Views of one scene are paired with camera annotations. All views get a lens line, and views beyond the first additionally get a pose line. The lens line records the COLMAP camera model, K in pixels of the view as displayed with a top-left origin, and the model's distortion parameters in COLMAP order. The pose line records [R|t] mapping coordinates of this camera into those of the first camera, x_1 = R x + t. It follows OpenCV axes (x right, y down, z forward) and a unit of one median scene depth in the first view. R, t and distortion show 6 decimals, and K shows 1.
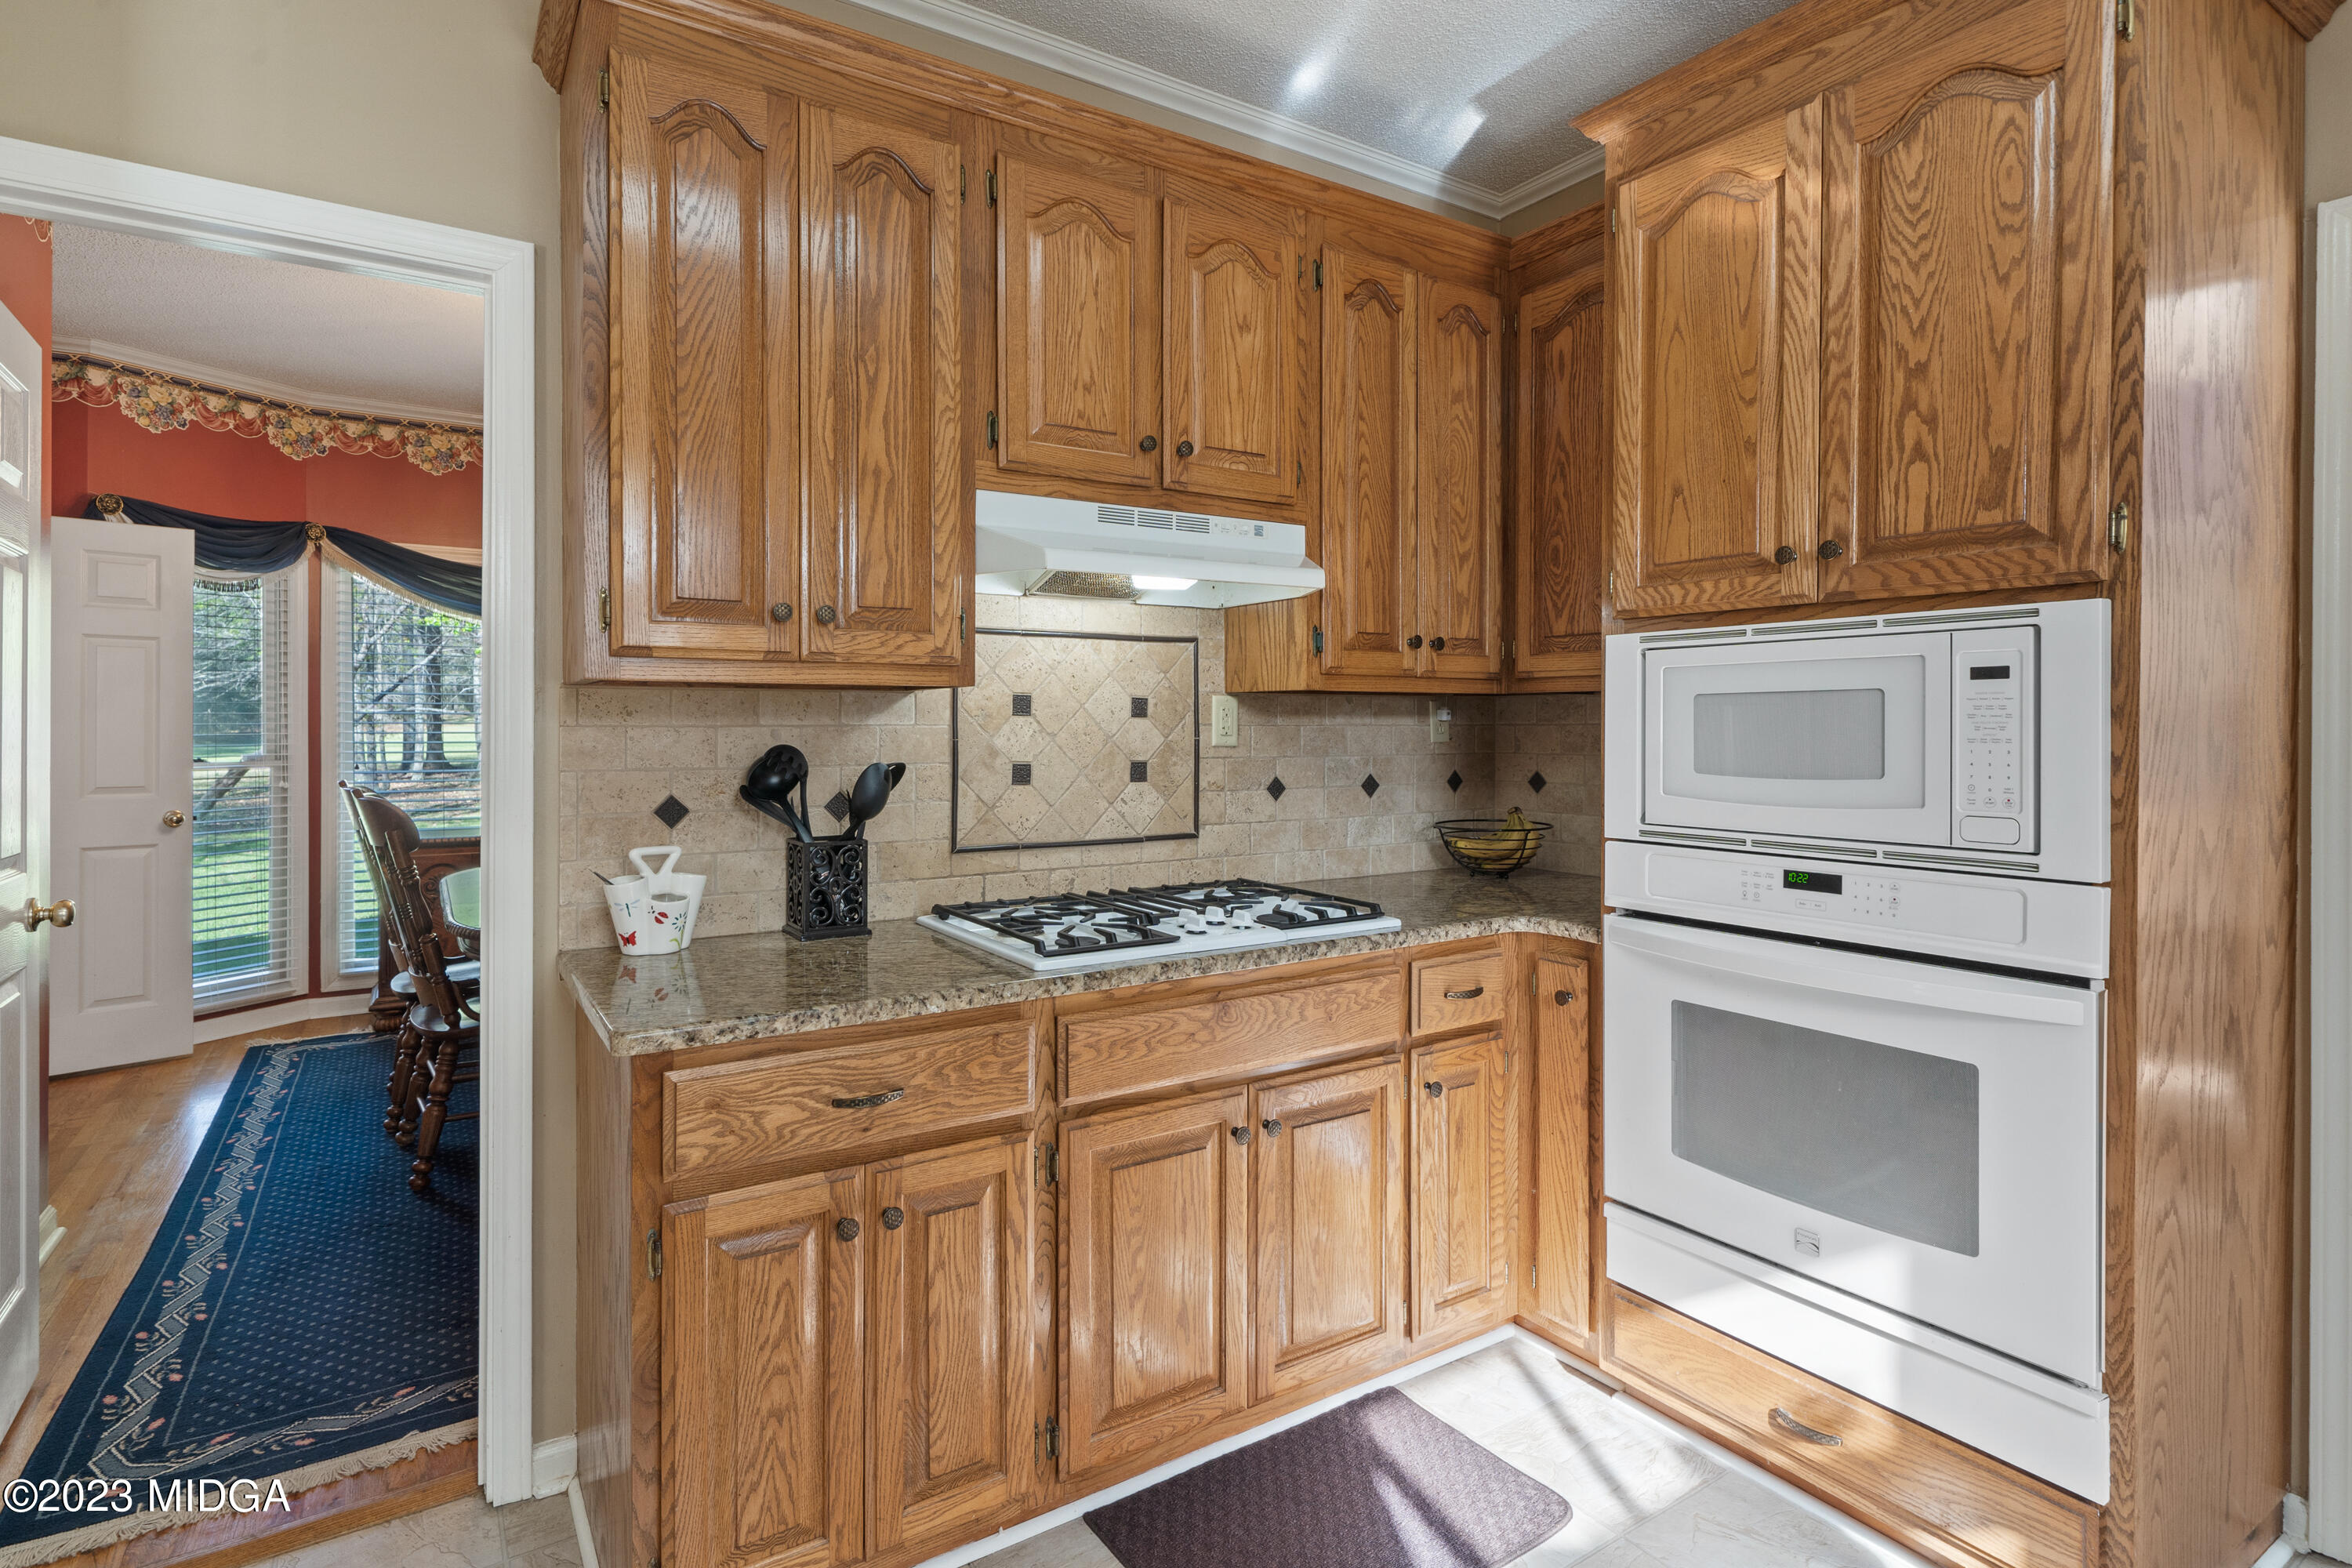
lens RADIAL K [[1171.2, 0, 1170.0], [0, 1171.2, 734.5], [0, 0, 1]] dist [-0.001165, 0.000543]
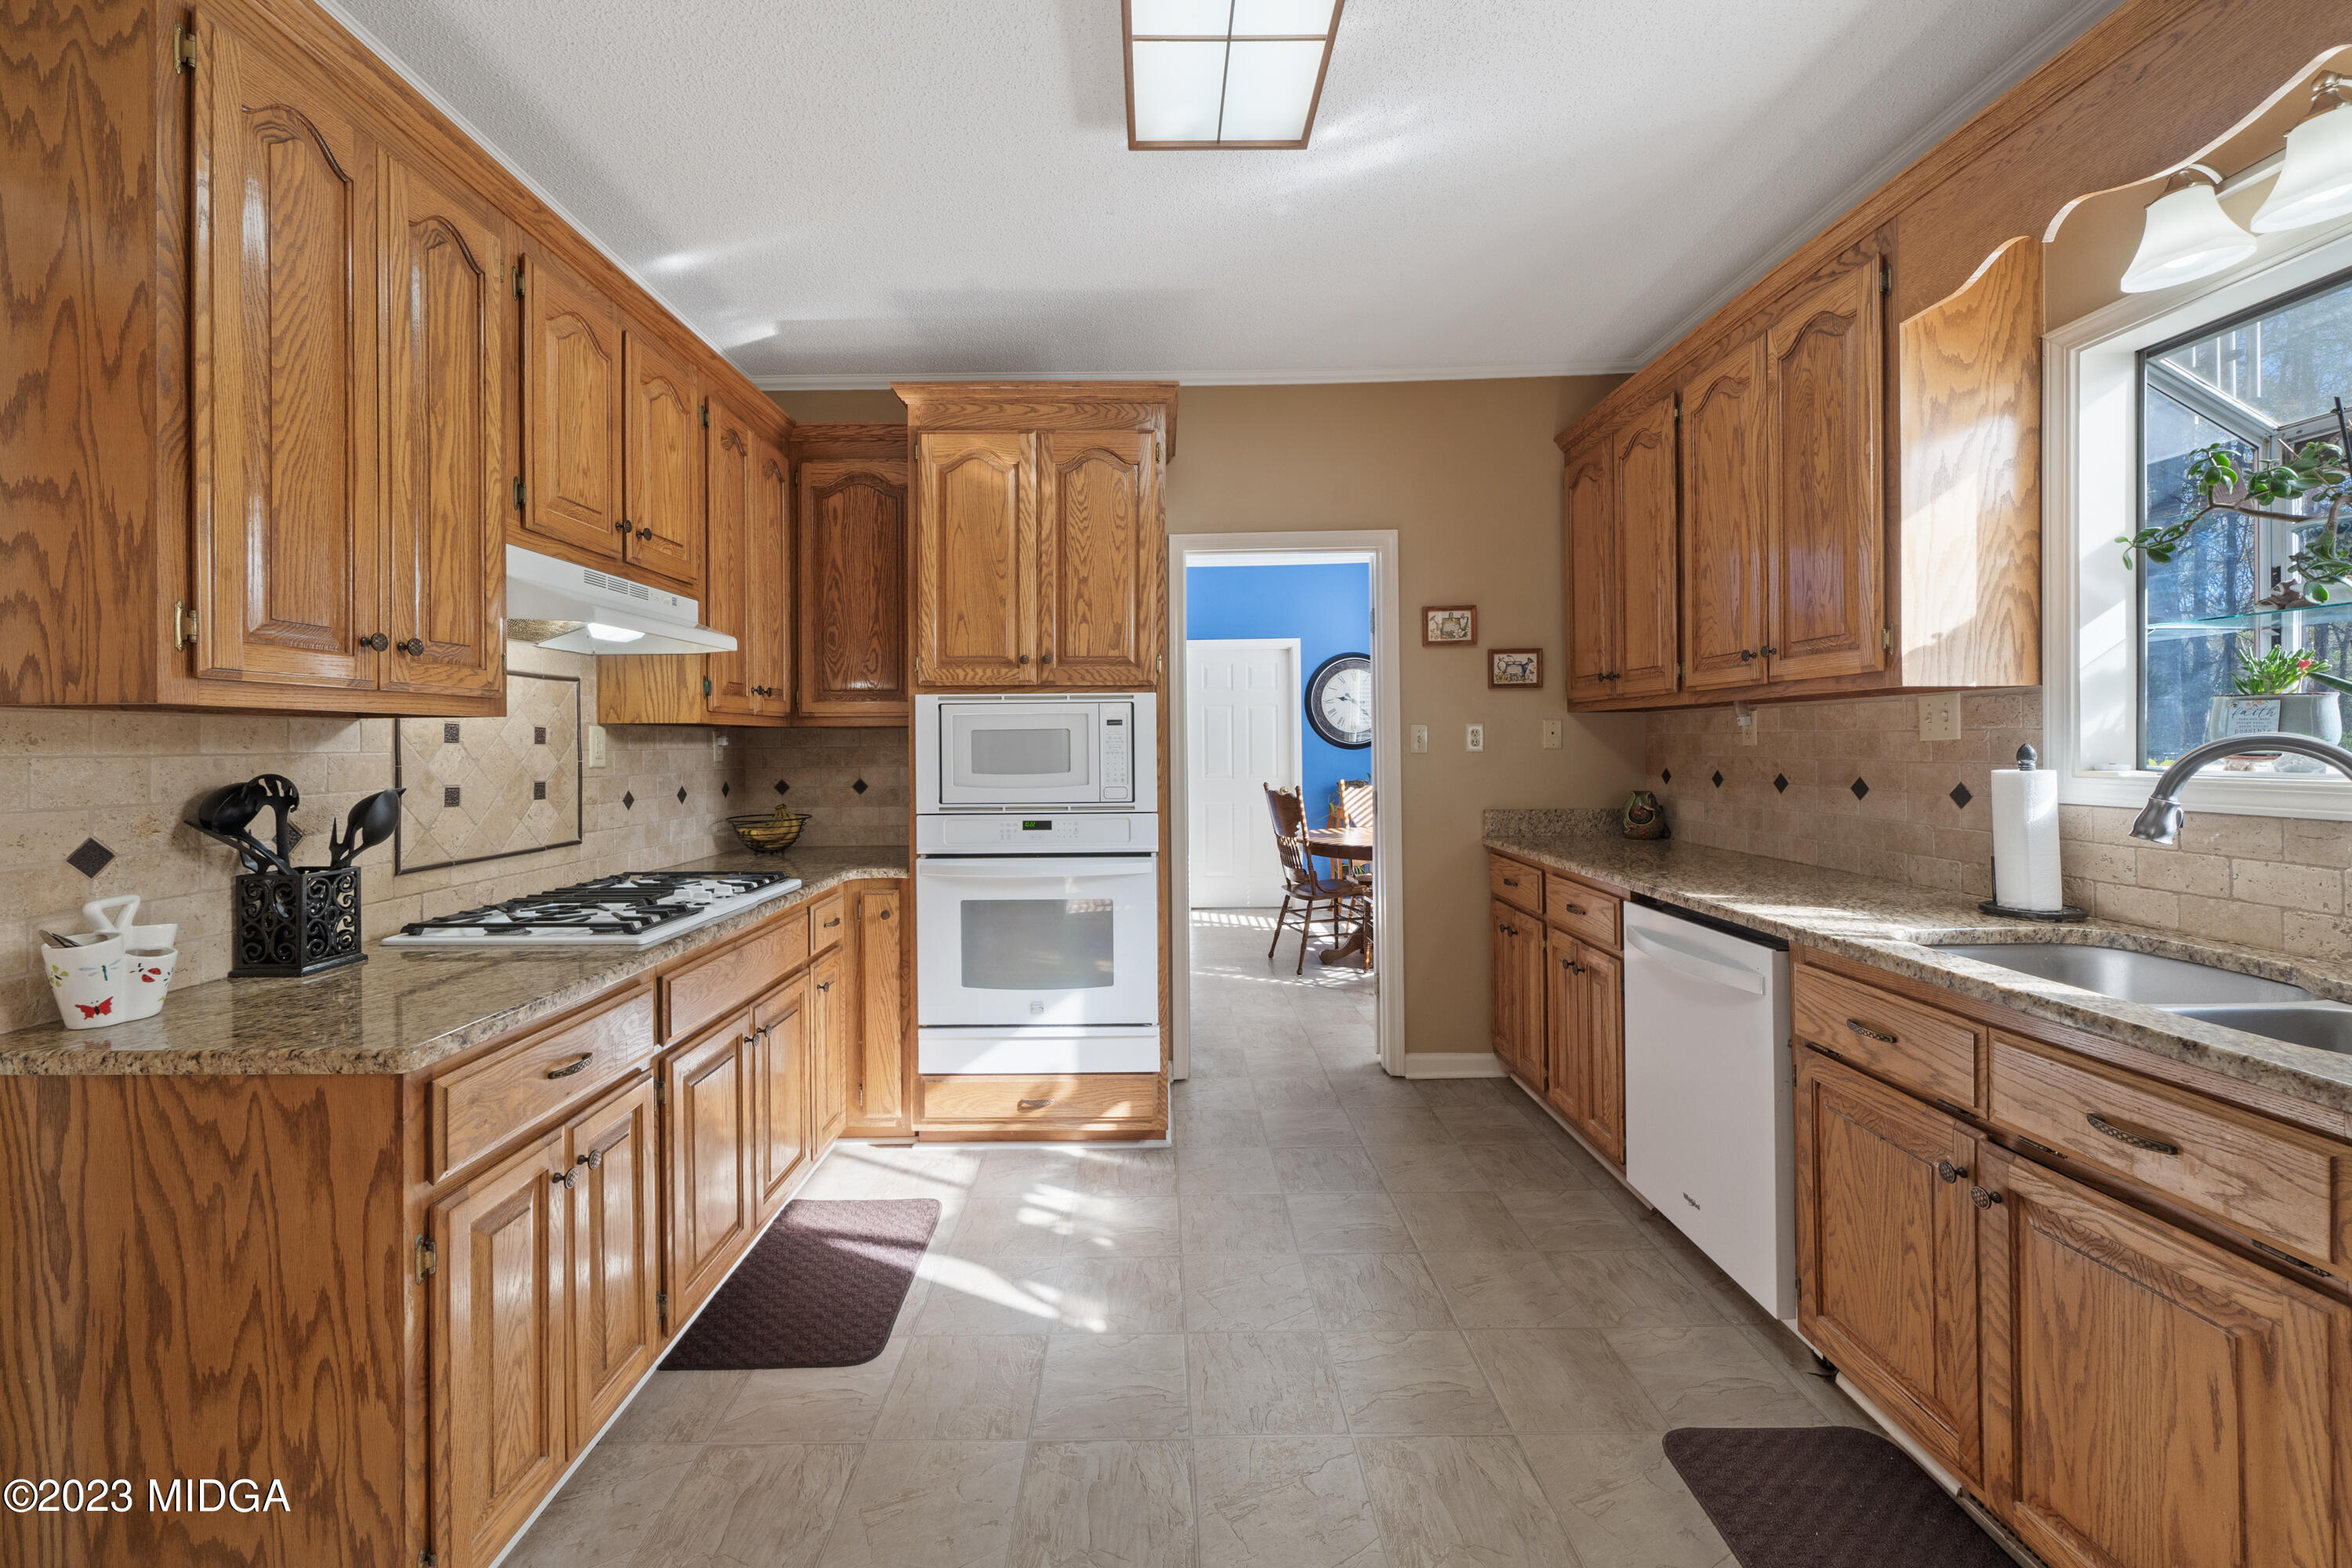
lens RADIAL K [[878.3, 0, 1164.6], [0, 878.3, 749.7], [0, 0, 1]] dist [-0.013165, 0.000031]
pose [[0.538450, -0.009490, 0.842604, -0.519895], [0.014602, 0.999892, 0.001930, -0.001930], [-0.842531, 0.011264, 0.538530, 0.011917]]
